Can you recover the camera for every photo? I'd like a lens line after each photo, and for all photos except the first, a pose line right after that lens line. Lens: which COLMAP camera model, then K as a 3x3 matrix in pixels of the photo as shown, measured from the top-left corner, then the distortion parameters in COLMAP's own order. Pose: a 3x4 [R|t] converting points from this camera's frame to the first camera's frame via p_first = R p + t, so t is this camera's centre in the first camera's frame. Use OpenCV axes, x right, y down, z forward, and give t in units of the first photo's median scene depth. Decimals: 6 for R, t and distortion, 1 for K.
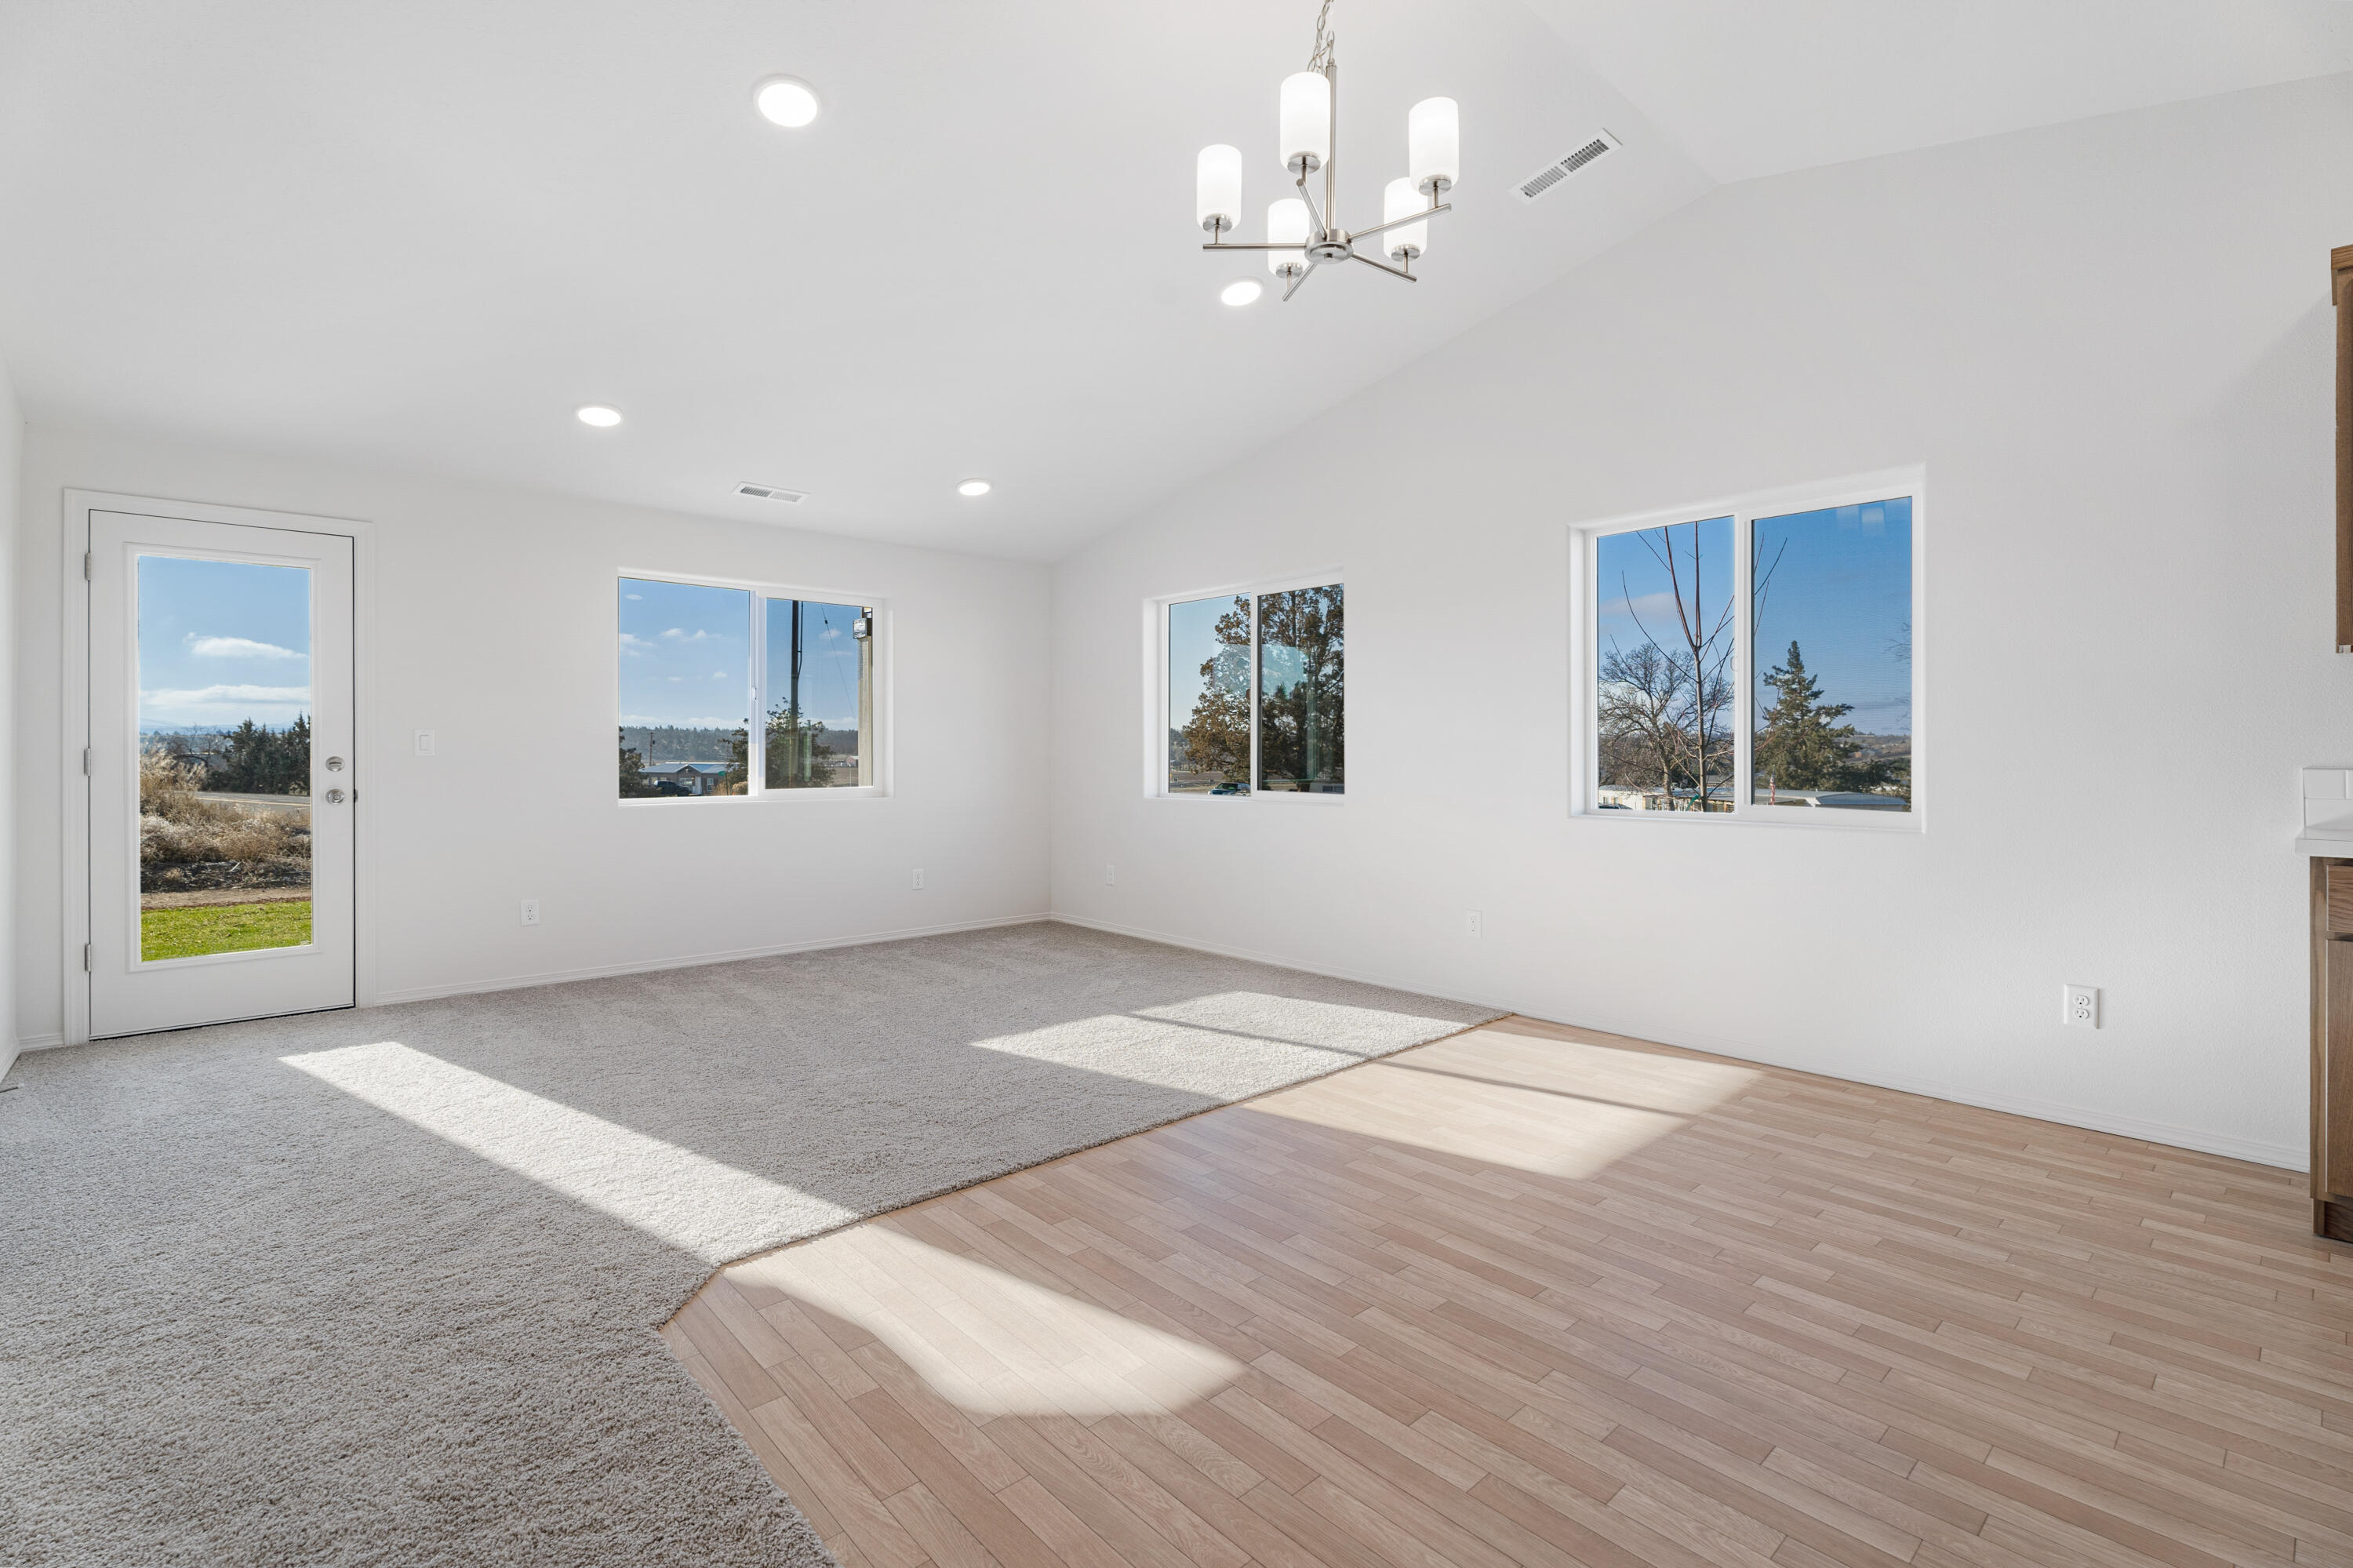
lens RADIAL K [[1061.1, 0, 1154.1], [0, 1061.1, 756.8], [0, 0, 1]] dist [-0.000135, -0.004634]
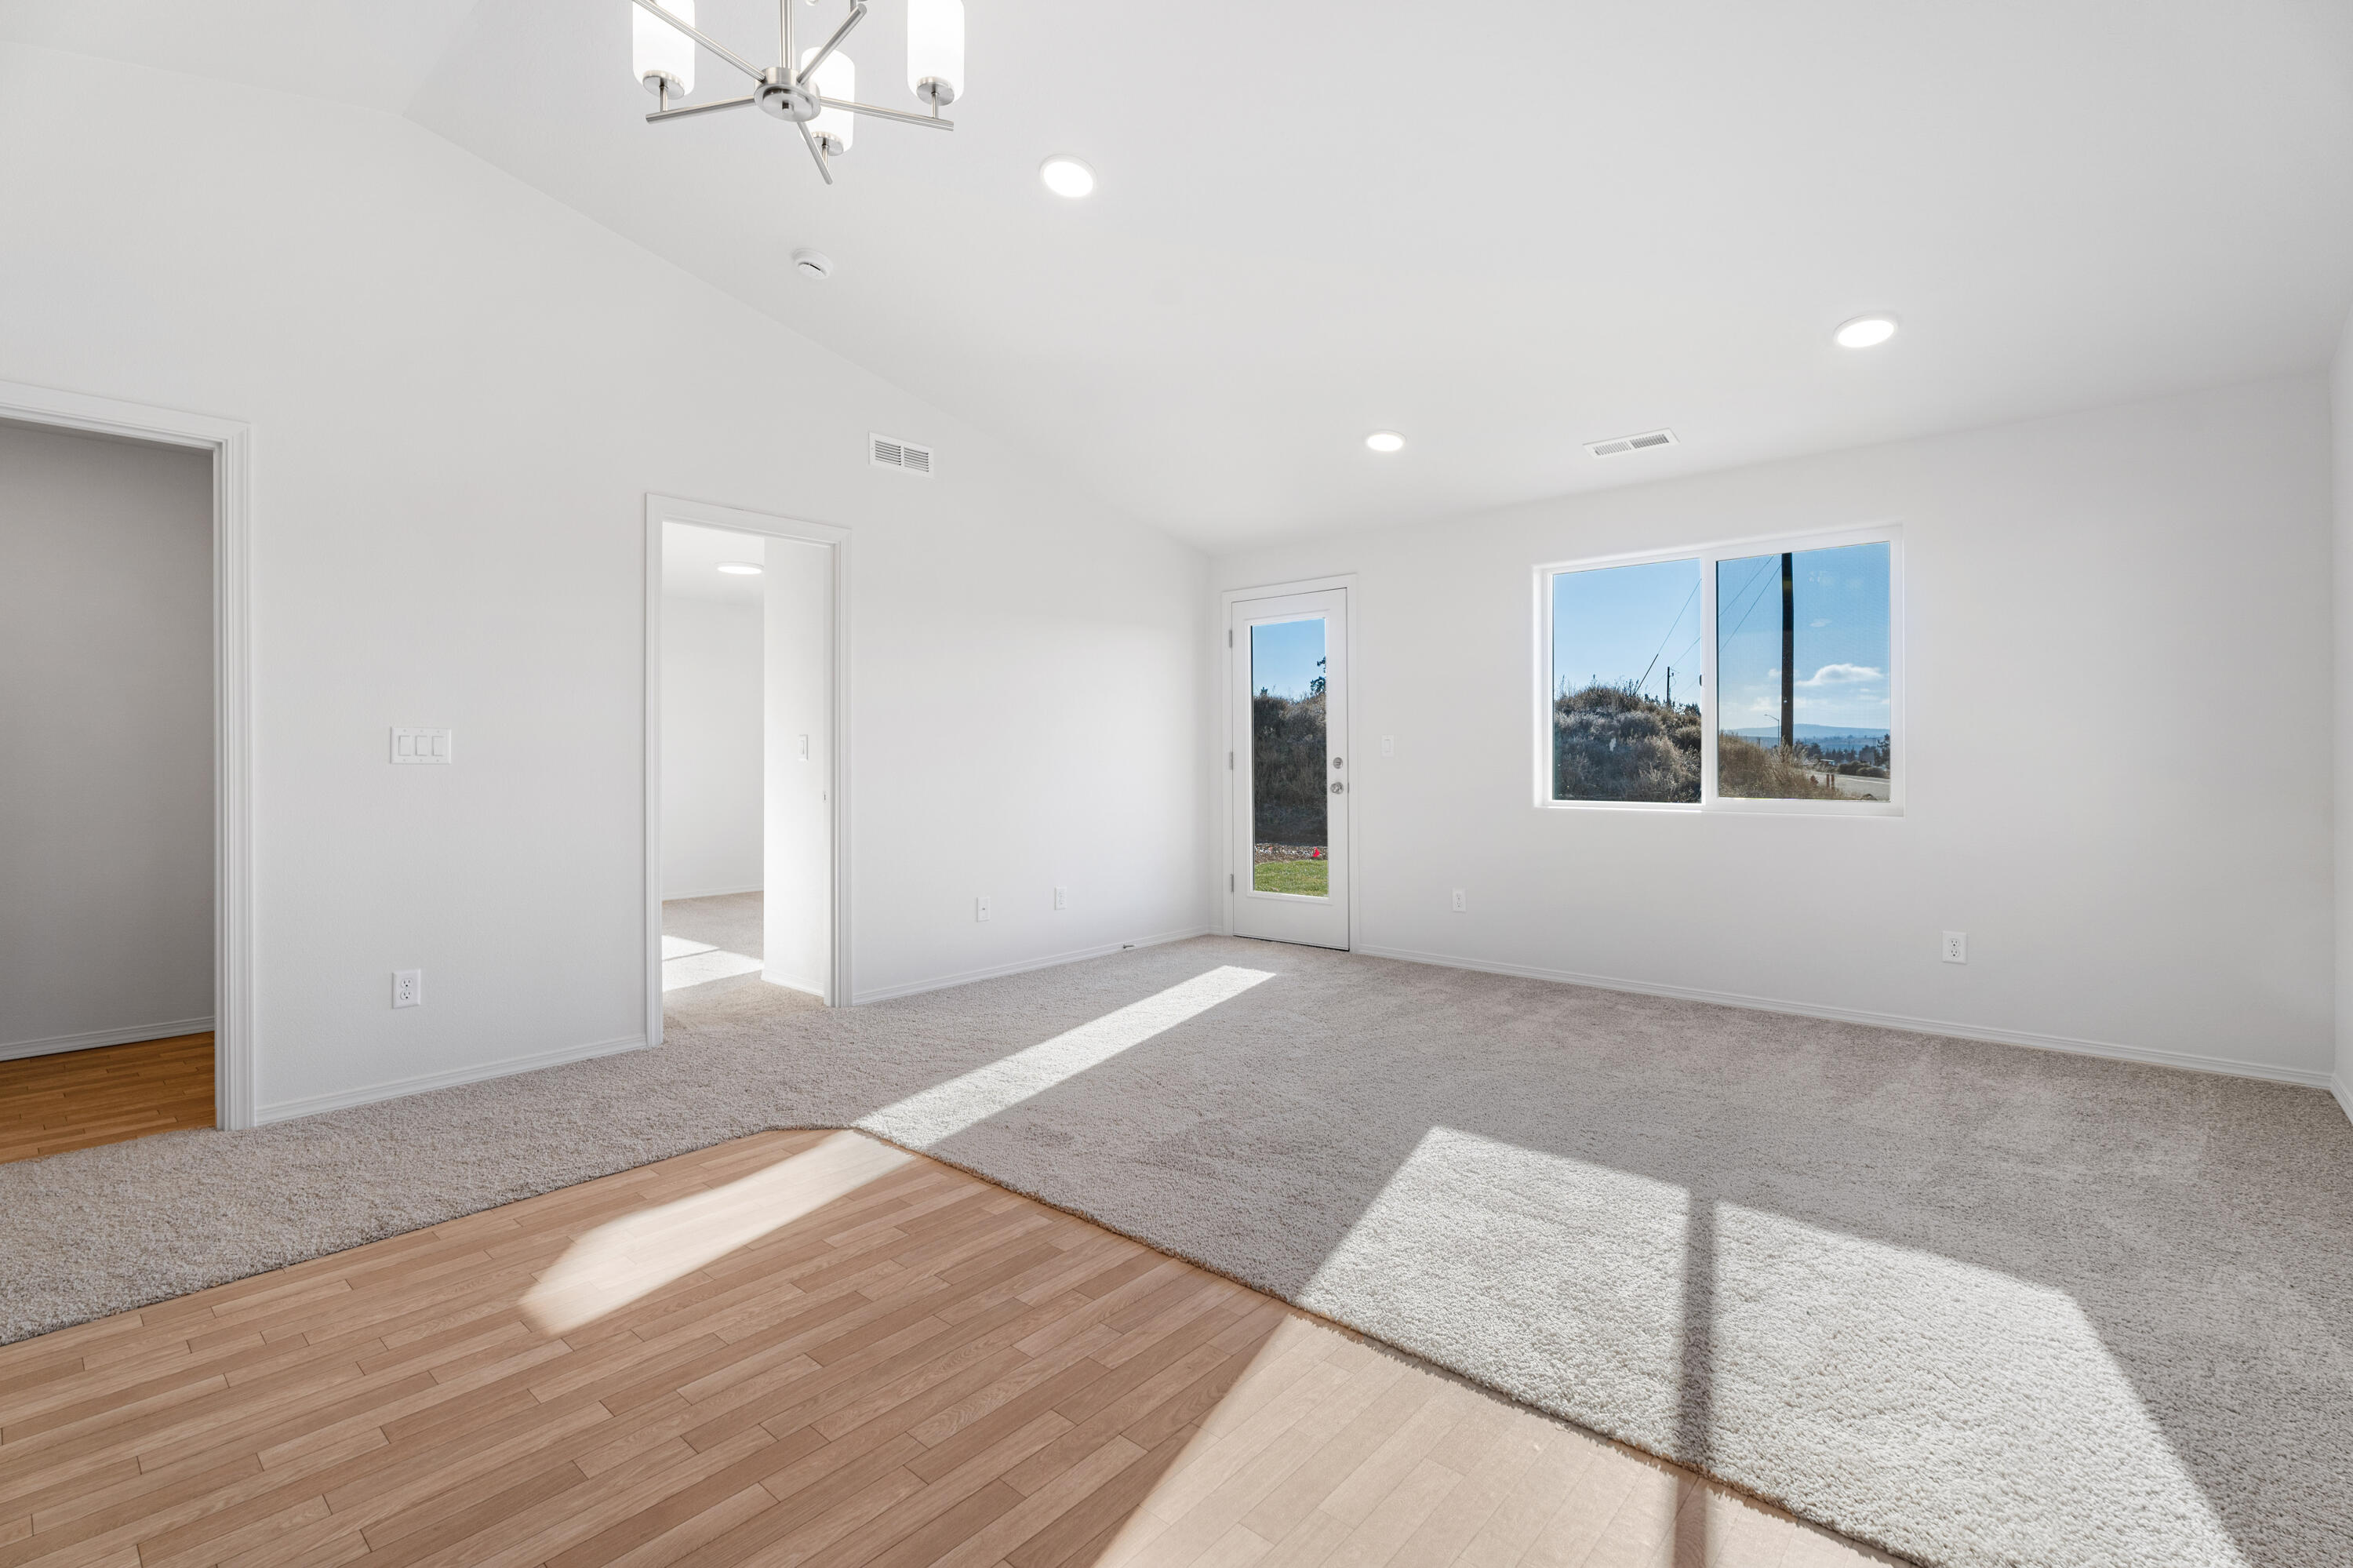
lens RADIAL K [[1061.1, 0, 1154.1], [0, 1061.1, 756.8], [0, 0, 1]] dist [-0.000135, -0.004634]
pose [[0.115325, -0.001441, -0.993327, 0.831106], [-0.001155, 0.999998, -0.001584, 0.002357], [0.993327, 0.001330, 0.115323, 1.019776]]
